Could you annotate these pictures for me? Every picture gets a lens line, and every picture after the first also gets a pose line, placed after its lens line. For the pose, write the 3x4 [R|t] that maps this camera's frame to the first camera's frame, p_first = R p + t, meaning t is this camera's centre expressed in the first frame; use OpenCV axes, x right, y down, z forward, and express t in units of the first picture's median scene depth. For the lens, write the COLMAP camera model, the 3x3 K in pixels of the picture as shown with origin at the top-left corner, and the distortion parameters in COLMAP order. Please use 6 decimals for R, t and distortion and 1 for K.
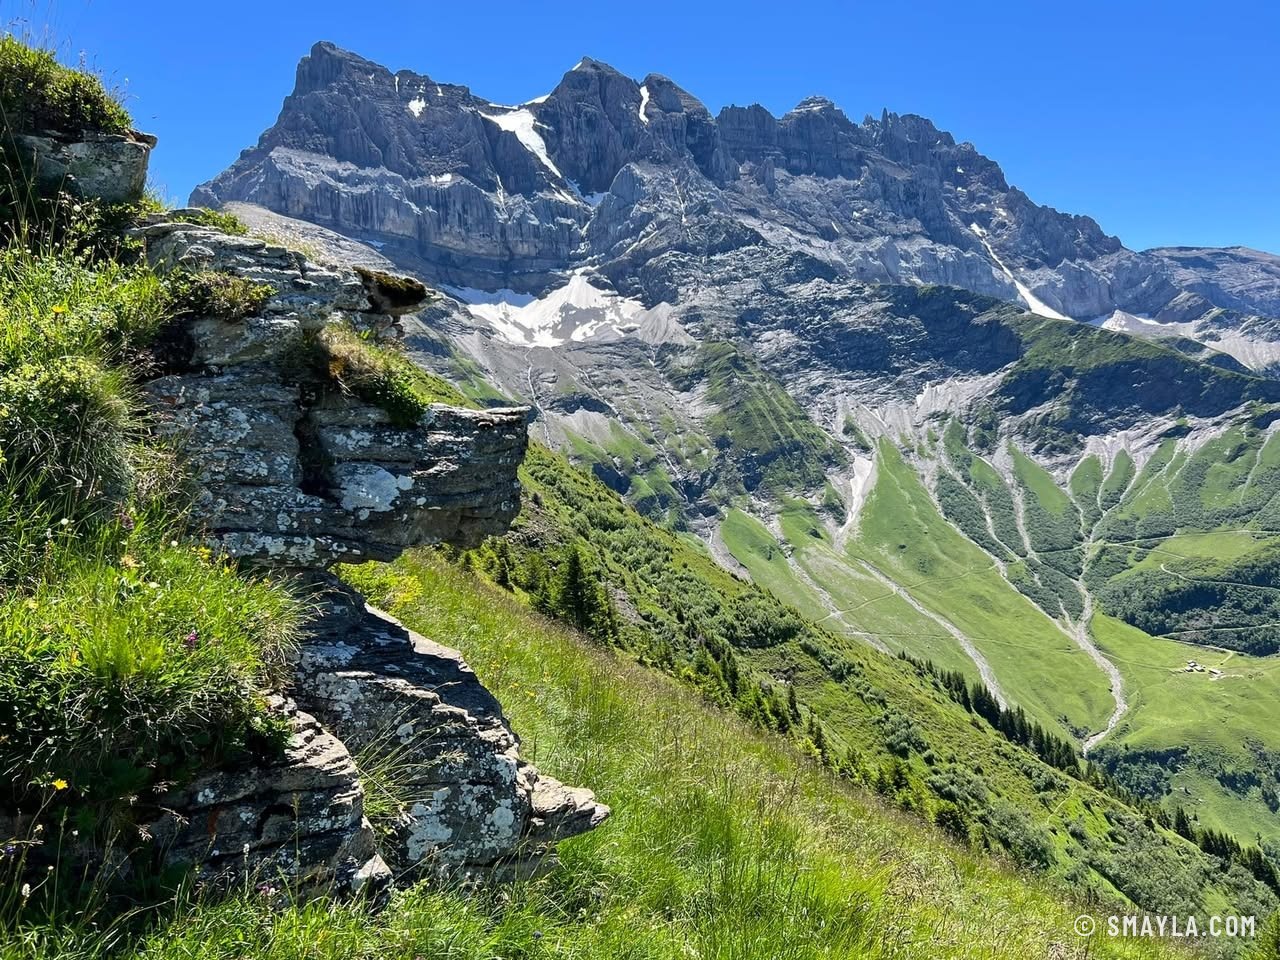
lens RADIAL K [[969.4, 0, 645.3], [0, 969.4, 485.1], [0, 0, 1]] dist [0.111457, -0.180020]
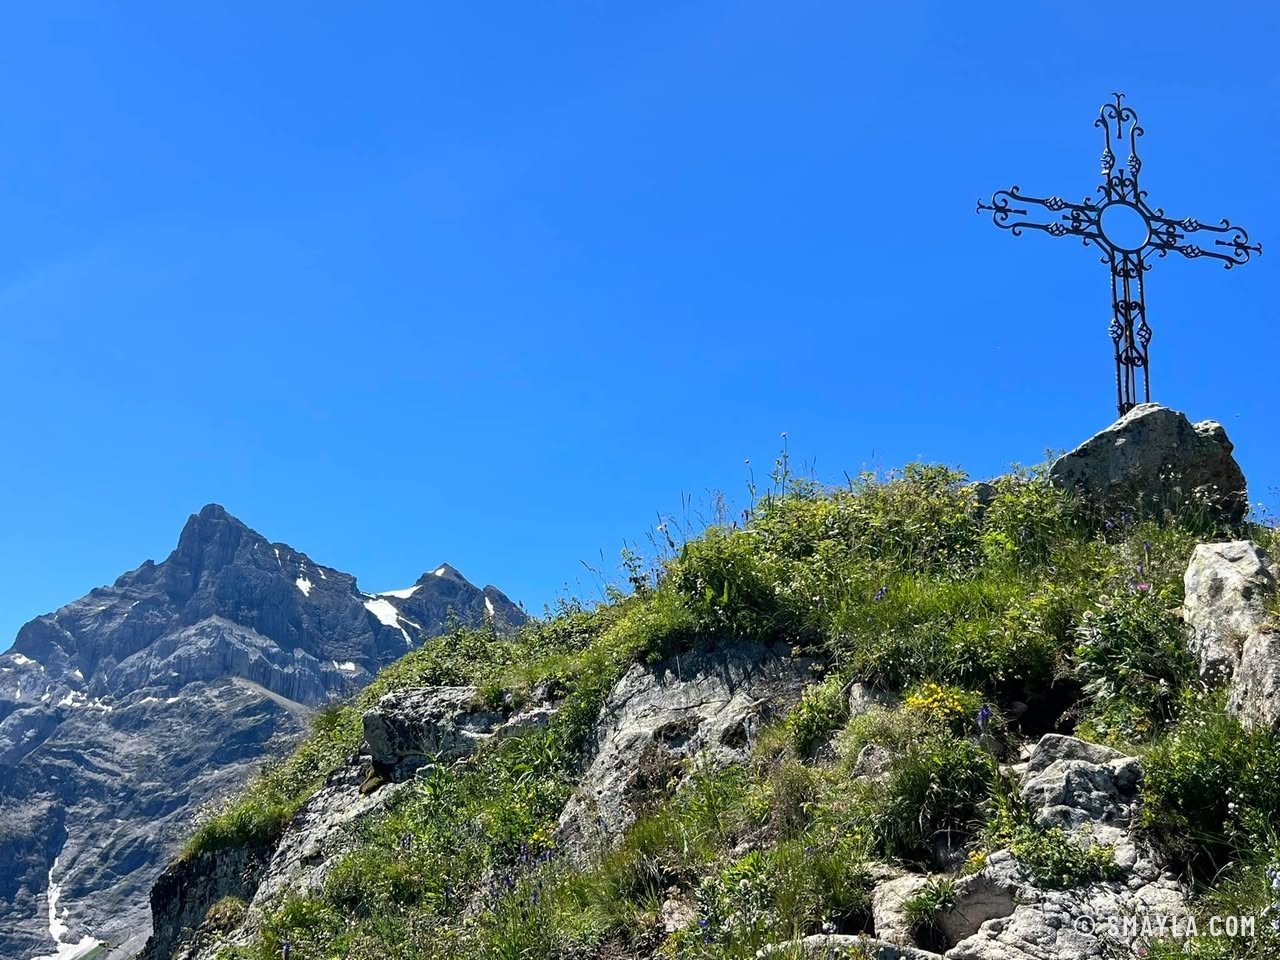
lens RADIAL K [[1472.8, 0, 640.6], [0, 1472.8, 434.3], [0, 0, 1]] dist [0.002207, -0.005260]
pose [[0.899295, 0.233448, 0.369825, -0.592084], [-0.062658, 0.905670, -0.419328, 0.099755], [-0.432831, 0.353927, 0.829092, -0.525492]]
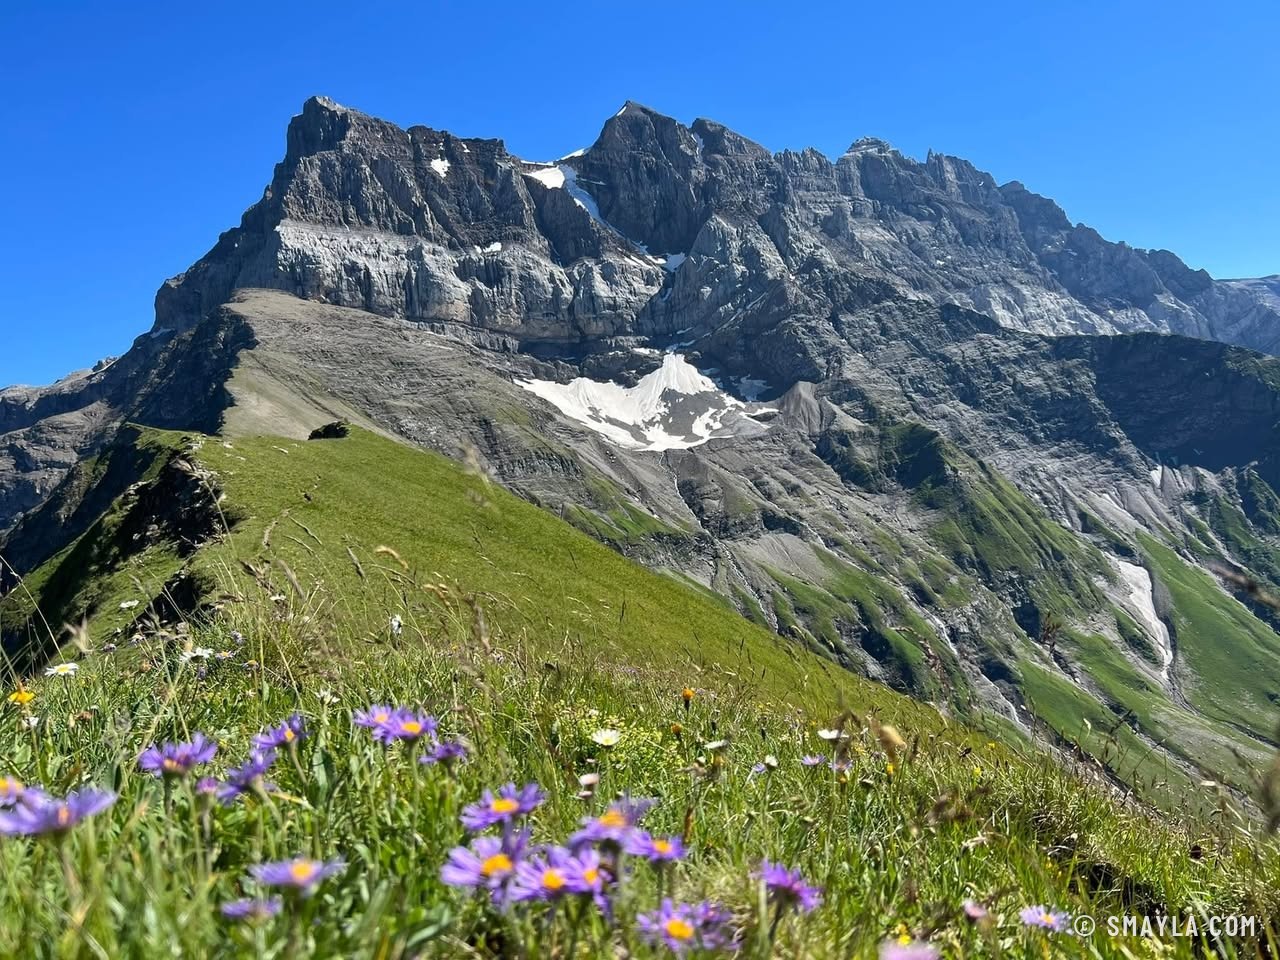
lens RADIAL K [[969.1, 0, 650.1], [0, 969.1, 487.8], [0, 0, 1]] dist [0.064562, -0.003669]
pose [[0.993685, -0.083997, 0.074390, -0.163124], [0.089138, 0.993646, -0.068712, -0.056274], [-0.068146, 0.074909, 0.994859, 0.231311]]
